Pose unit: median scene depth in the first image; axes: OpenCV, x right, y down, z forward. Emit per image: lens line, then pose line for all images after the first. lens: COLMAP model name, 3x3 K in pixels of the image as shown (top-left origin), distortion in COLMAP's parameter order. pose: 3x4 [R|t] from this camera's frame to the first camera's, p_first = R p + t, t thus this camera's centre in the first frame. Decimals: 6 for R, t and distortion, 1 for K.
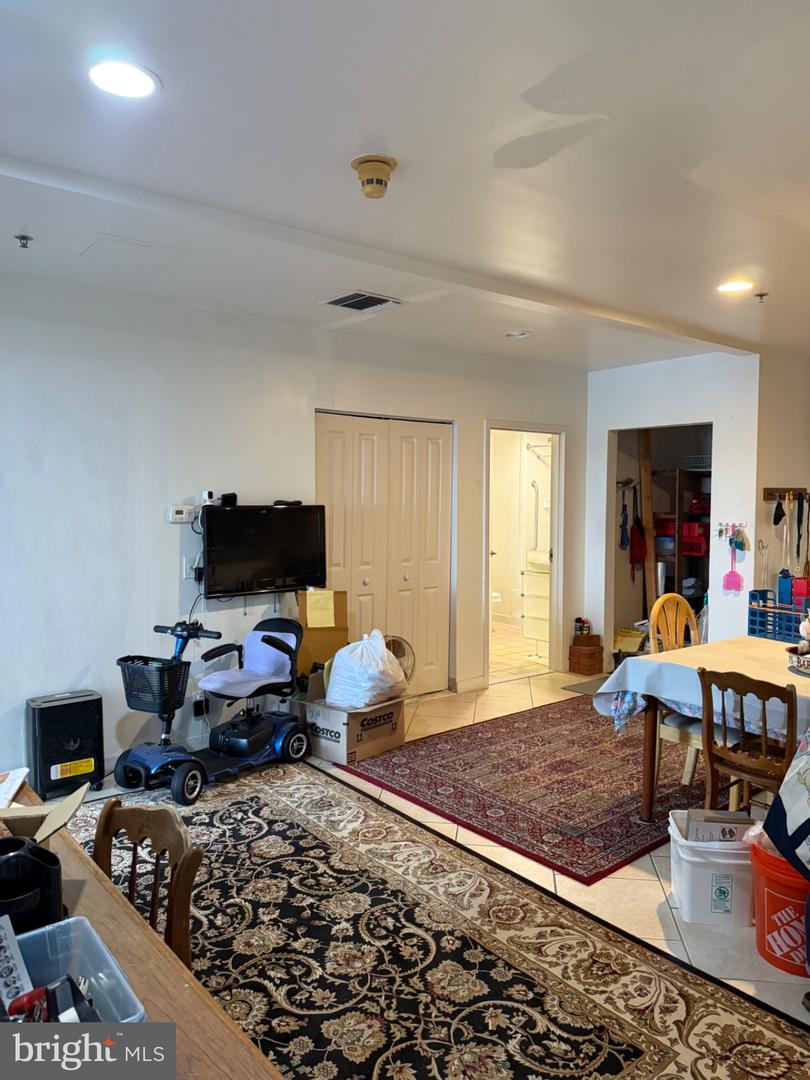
lens RADIAL K [[760.0, 0, 422.4], [0, 760.0, 526.1], [0, 0, 1]] dist [0.030151, -0.047771]
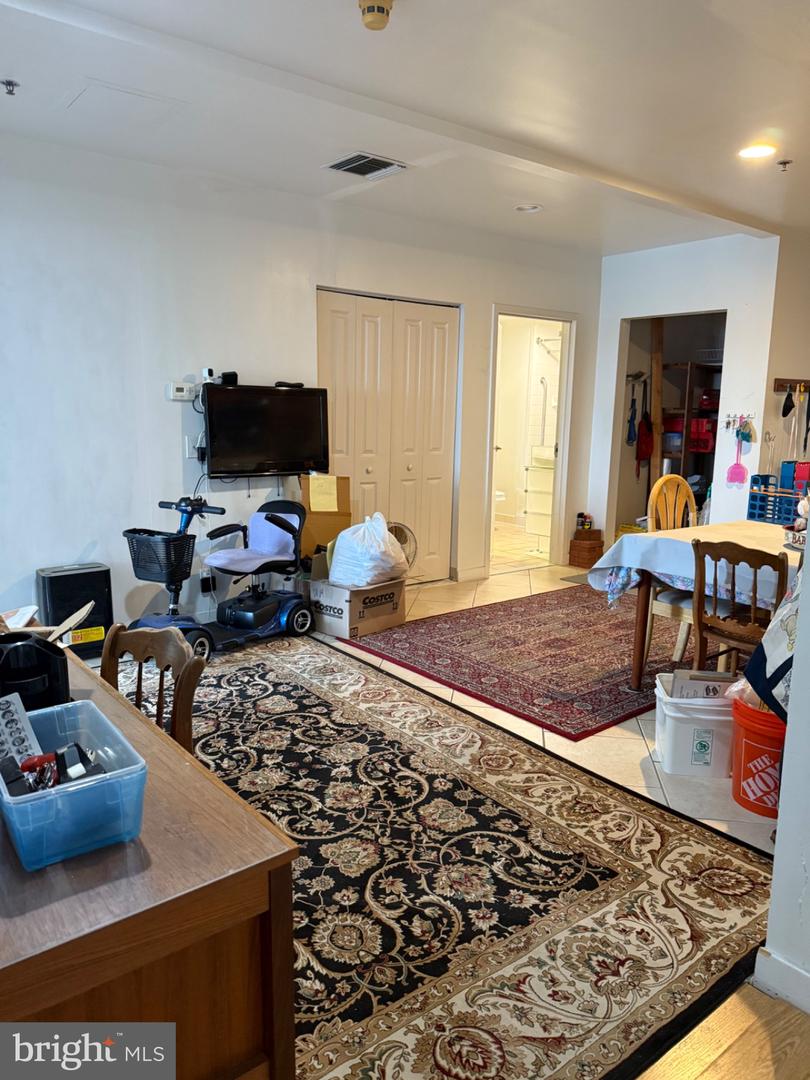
lens RADIAL K [[760.0, 0, 420.6], [0, 760.0, 534.5], [0, 0, 1]] dist [0.030151, -0.047771]
pose [[0.999830, 0.015233, -0.010416, 0.009681], [-0.013744, 0.991353, 0.130504, 0.050943], [0.012314, -0.130338, 0.991393, -0.007943]]
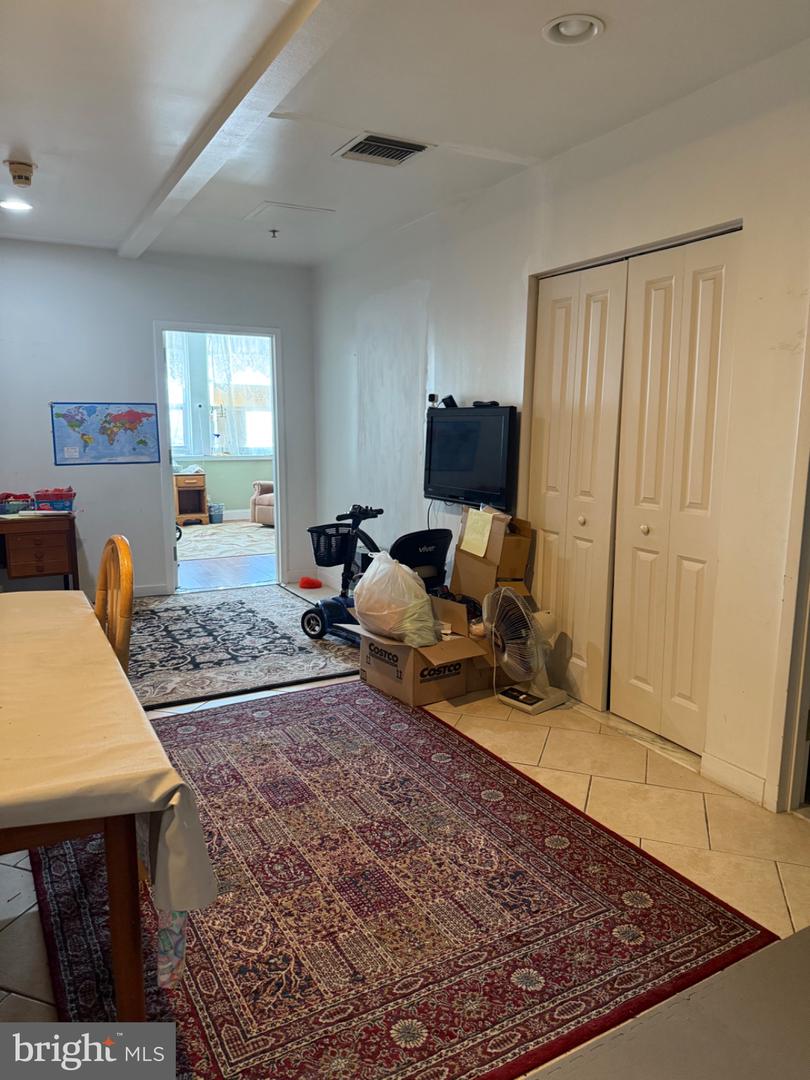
lens RADIAL K [[760.0, 0, 415.1], [0, 760.0, 538.0], [0, 0, 1]] dist [0.030151, -0.047771]
pose [[-0.192956, 0.150517, -0.969594, 1.074782], [-0.042981, 0.985919, 0.161605, -0.026008], [0.980266, 0.072857, -0.183769, 1.675029]]
